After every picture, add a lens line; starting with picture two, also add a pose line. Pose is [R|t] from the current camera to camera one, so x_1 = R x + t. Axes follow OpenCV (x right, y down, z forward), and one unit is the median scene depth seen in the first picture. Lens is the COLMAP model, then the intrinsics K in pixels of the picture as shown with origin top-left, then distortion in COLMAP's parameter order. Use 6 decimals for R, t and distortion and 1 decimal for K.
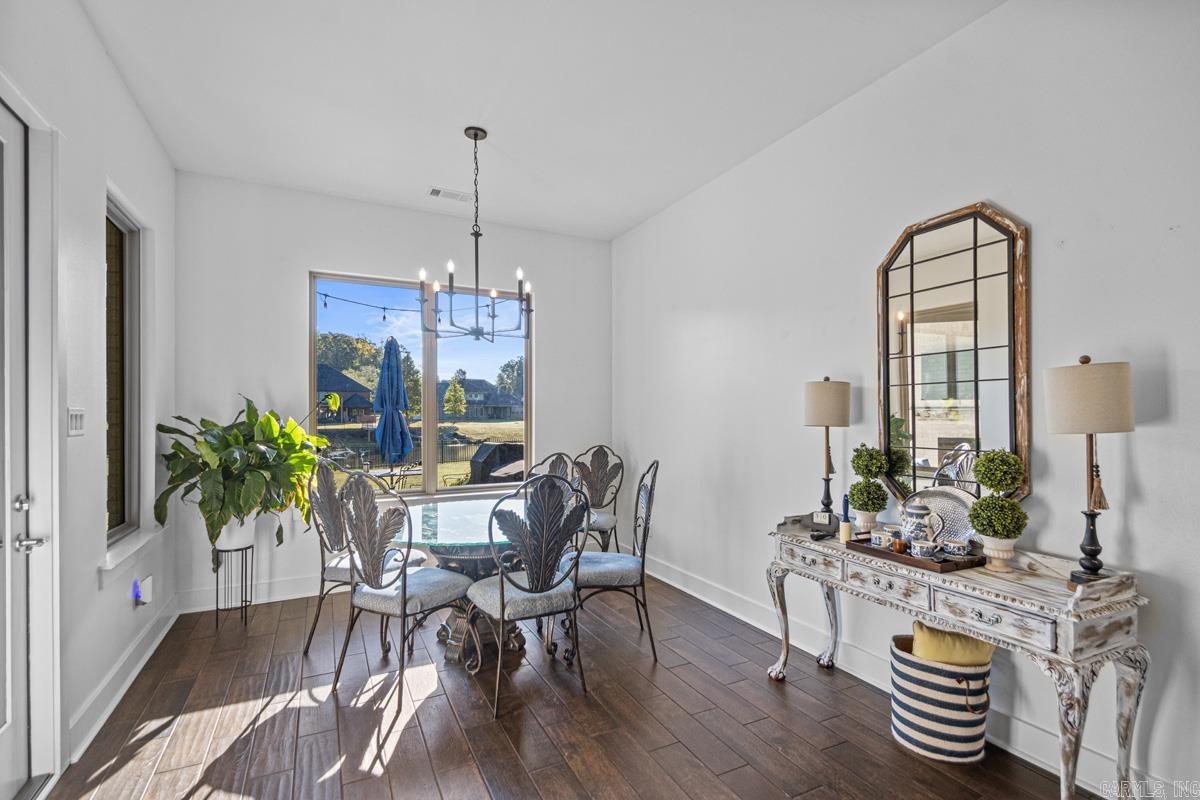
lens RADIAL K [[549.3, 0, 596.4], [0, 549.3, 410.4], [0, 0, 1]] dist [0.032147, -0.005160]
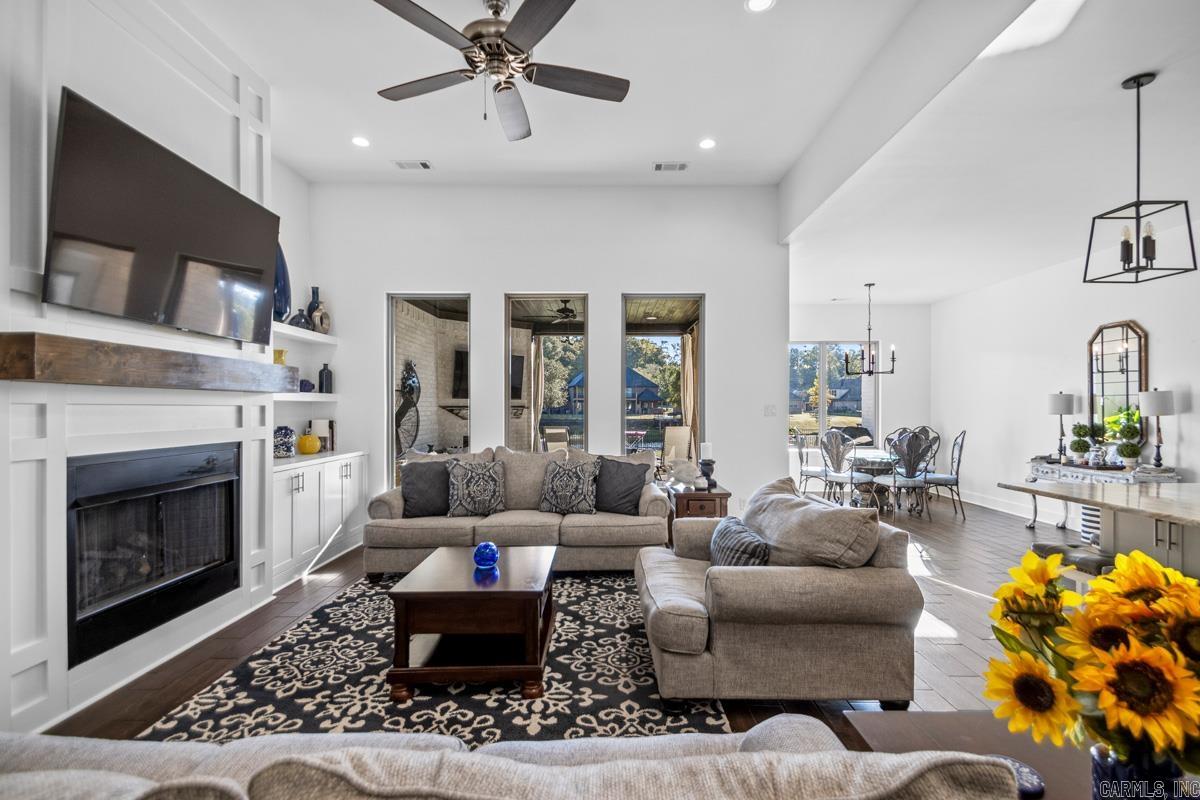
lens RADIAL K [[549.3, 0, 609.7], [0, 549.3, 402.9], [0, 0, 1]] dist [0.032147, -0.005160]
pose [[0.900951, -0.000740, -0.433920, -0.229507], [0.000589, 1.000000, -0.000483, -0.017086], [0.433920, 0.000180, 0.900951, -1.818645]]
